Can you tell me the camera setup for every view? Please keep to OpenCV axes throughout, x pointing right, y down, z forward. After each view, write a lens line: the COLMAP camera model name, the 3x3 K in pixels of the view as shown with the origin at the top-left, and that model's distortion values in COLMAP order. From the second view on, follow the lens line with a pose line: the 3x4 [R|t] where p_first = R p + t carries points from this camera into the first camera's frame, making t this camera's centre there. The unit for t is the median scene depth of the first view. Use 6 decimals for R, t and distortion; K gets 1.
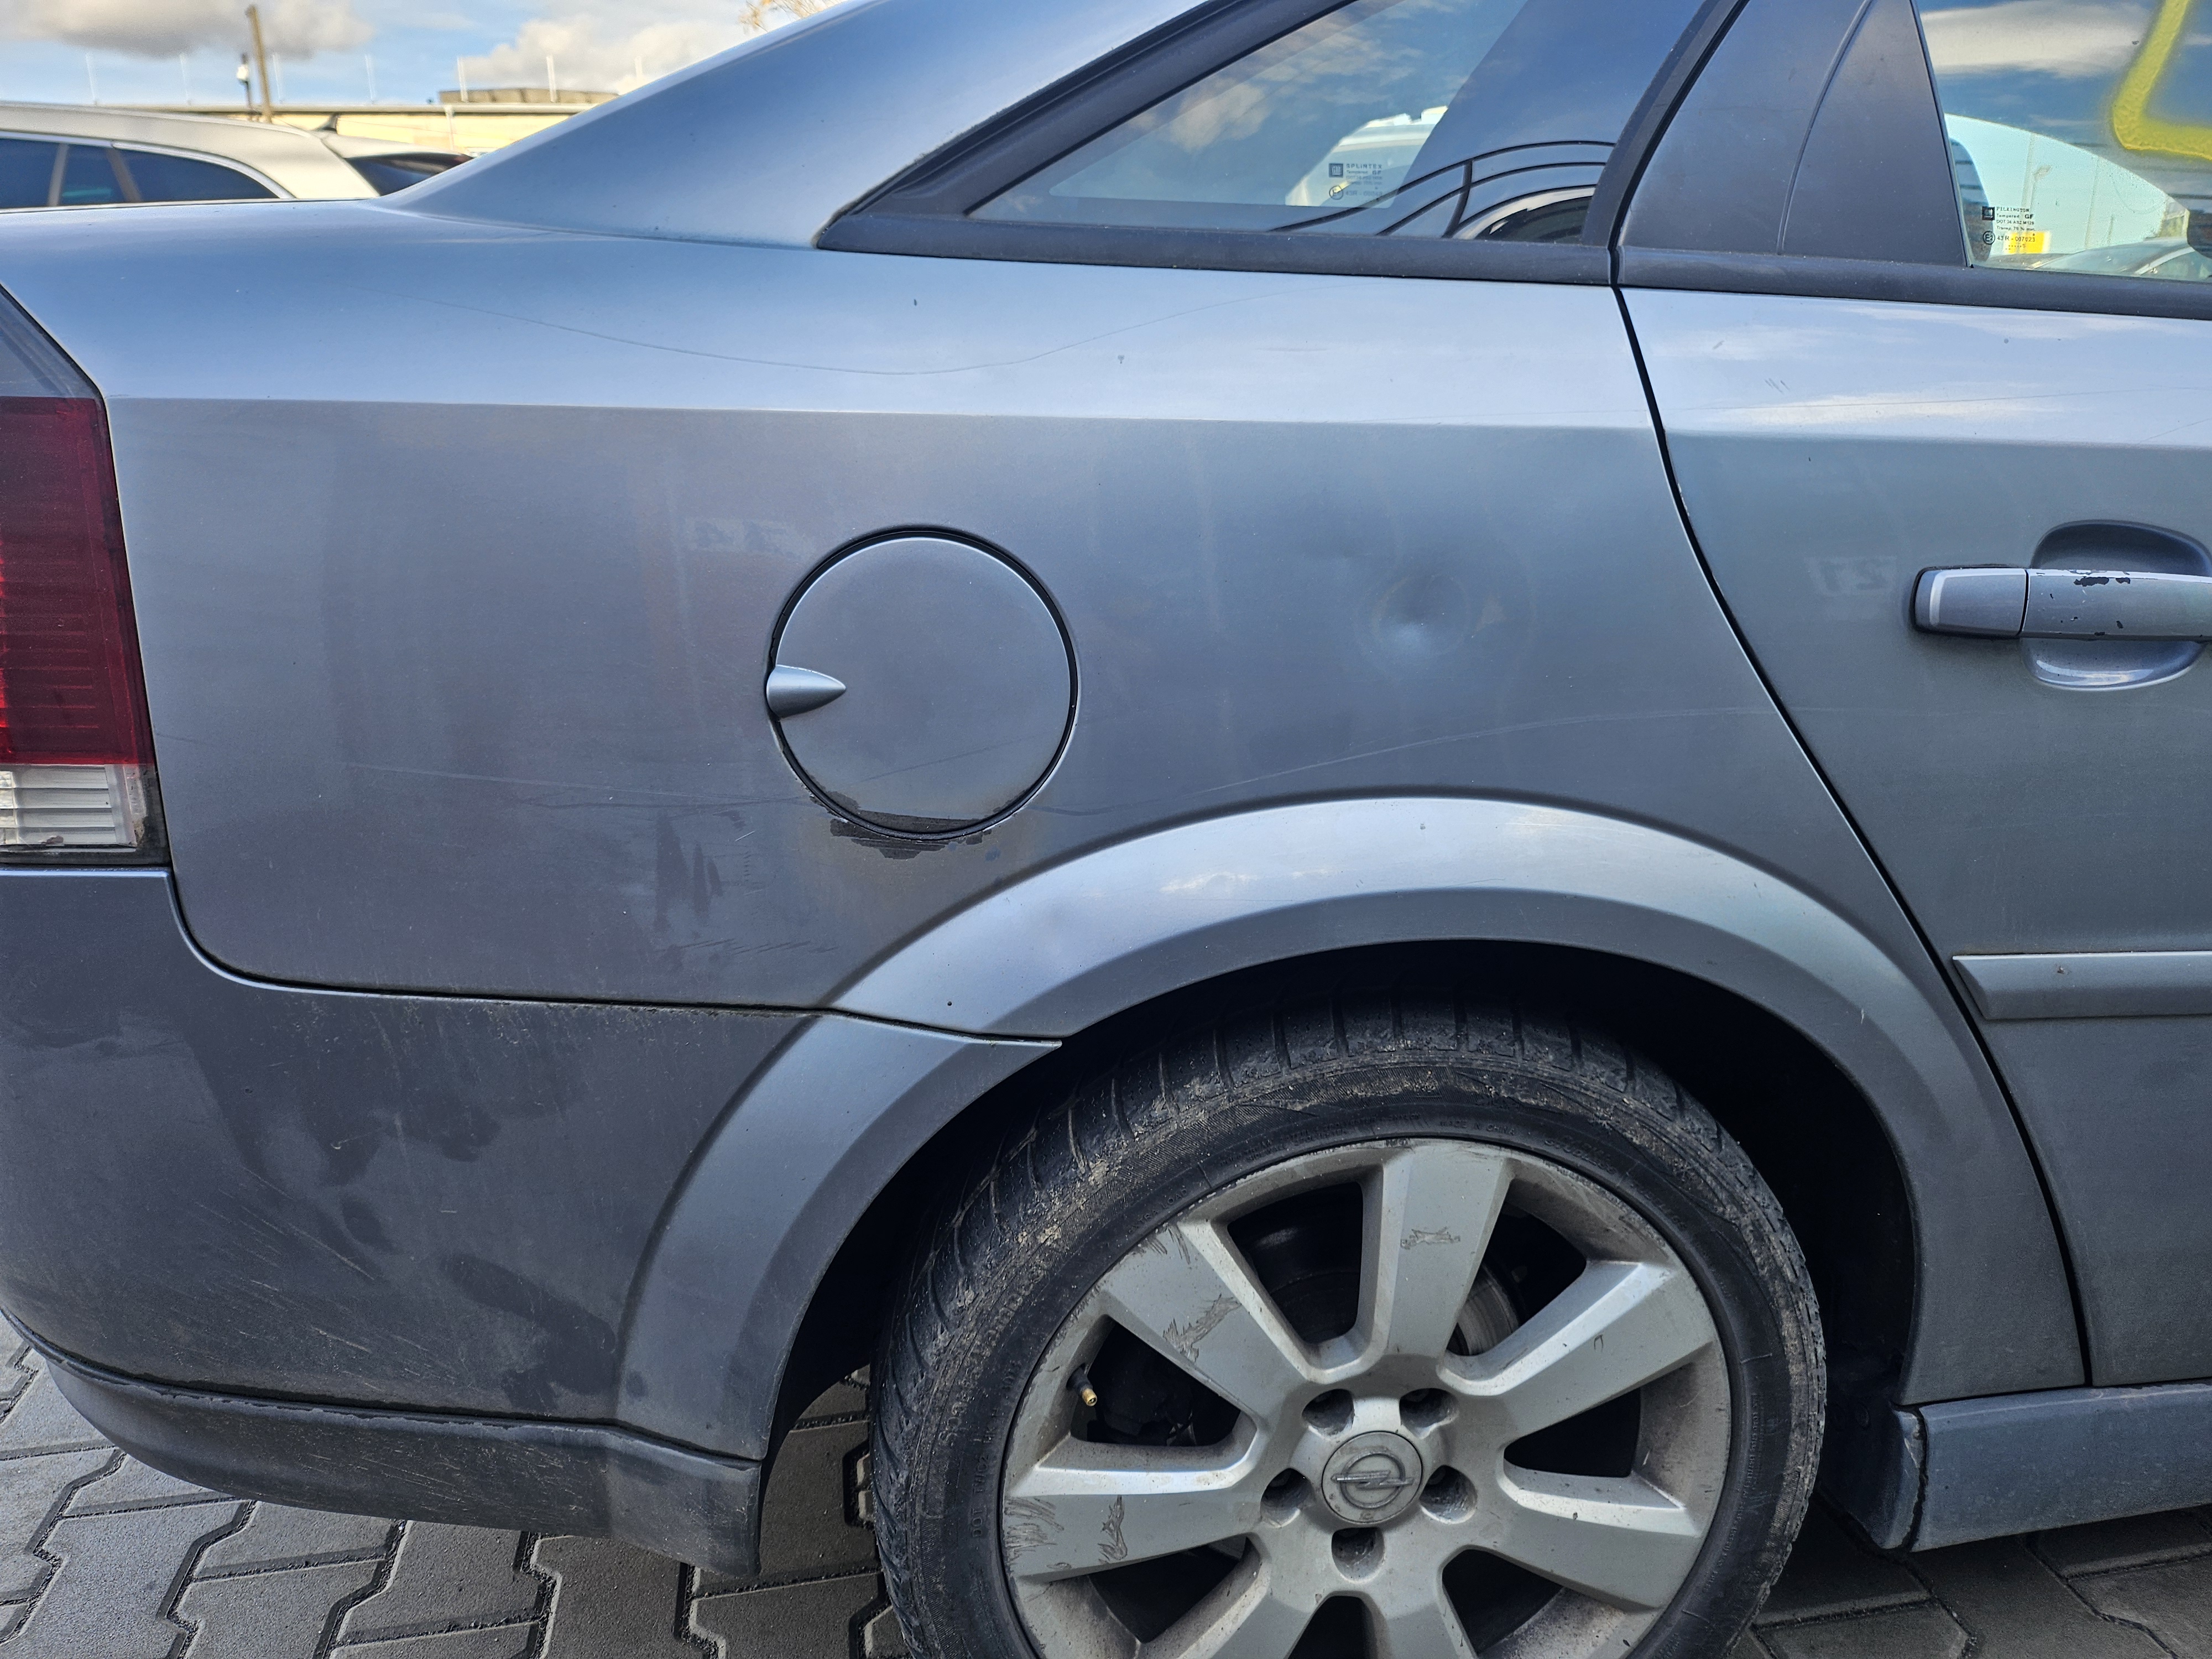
lens RADIAL K [[1543.3, 0, 1109.8], [0, 1543.3, 836.2], [0, 0, 1]] dist [0.051573, -0.052876]
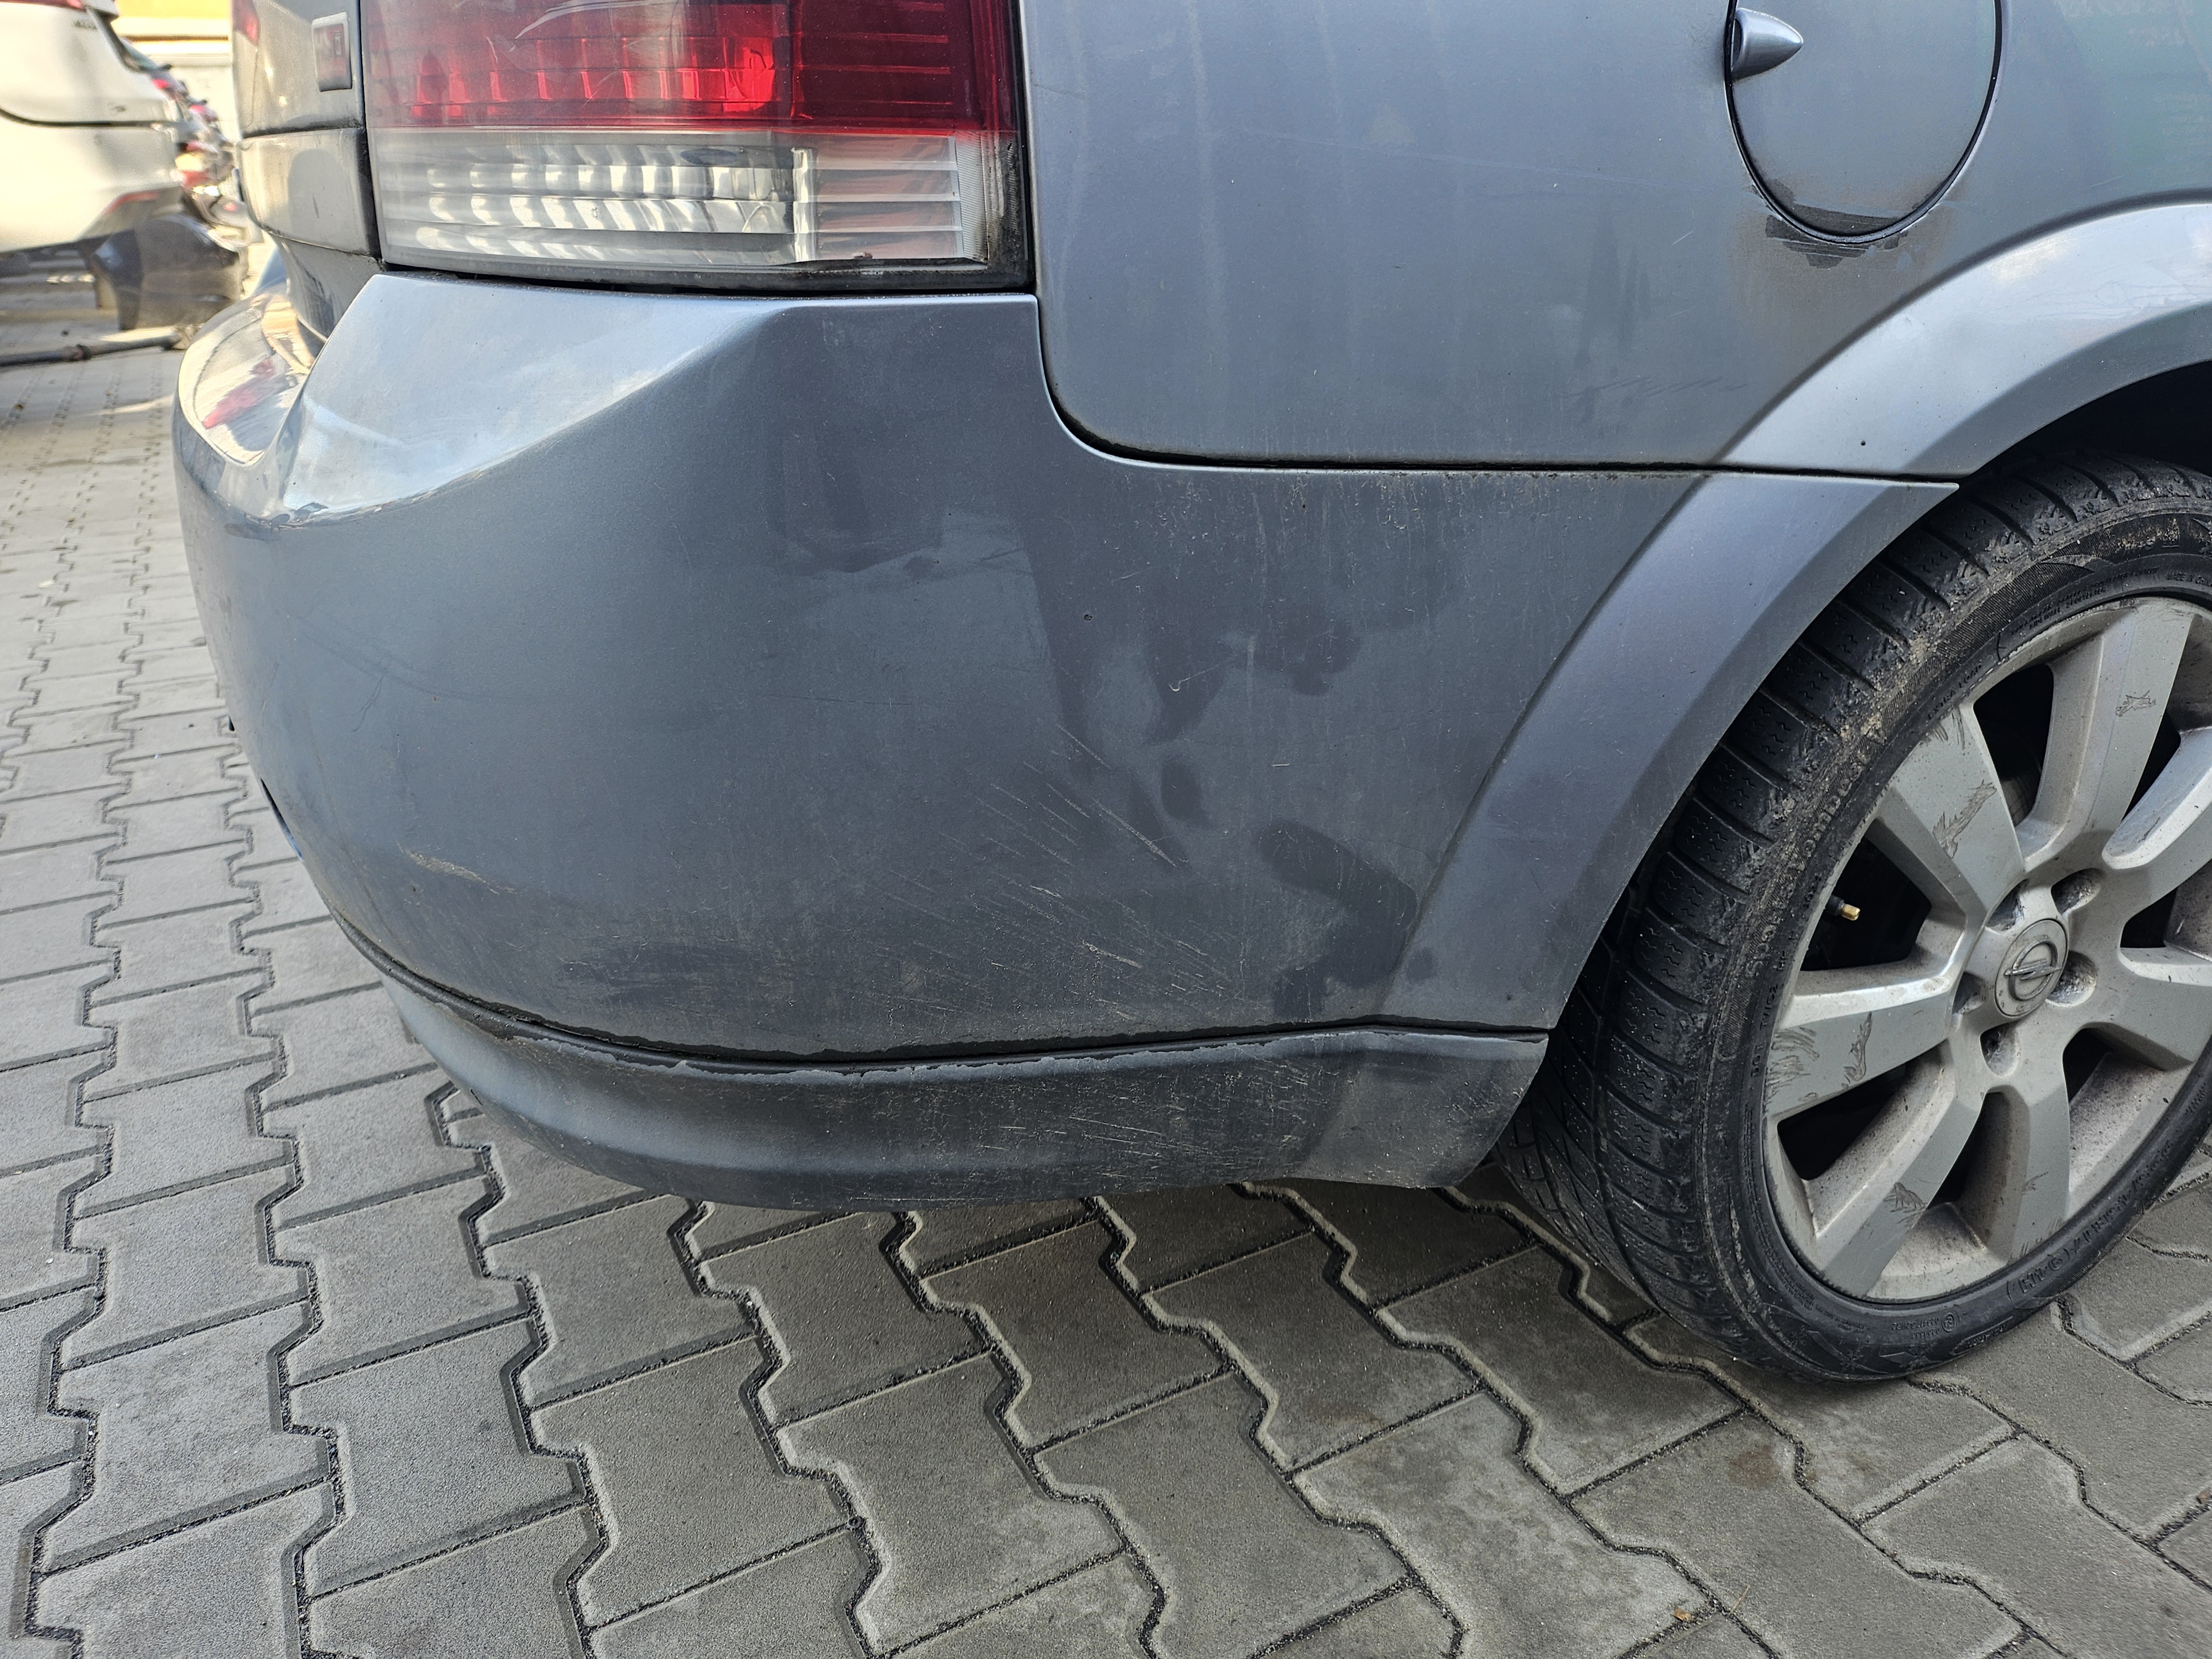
lens RADIAL K [[1543.3, 0, 1098.1], [0, 1543.3, 826.5], [0, 0, 1]] dist [0.051573, -0.052876]
pose [[0.950893, -0.121199, 0.284804, -0.734100], [0.092195, 0.989288, 0.113177, 0.170131], [-0.295470, -0.081362, 0.951881, 0.257763]]
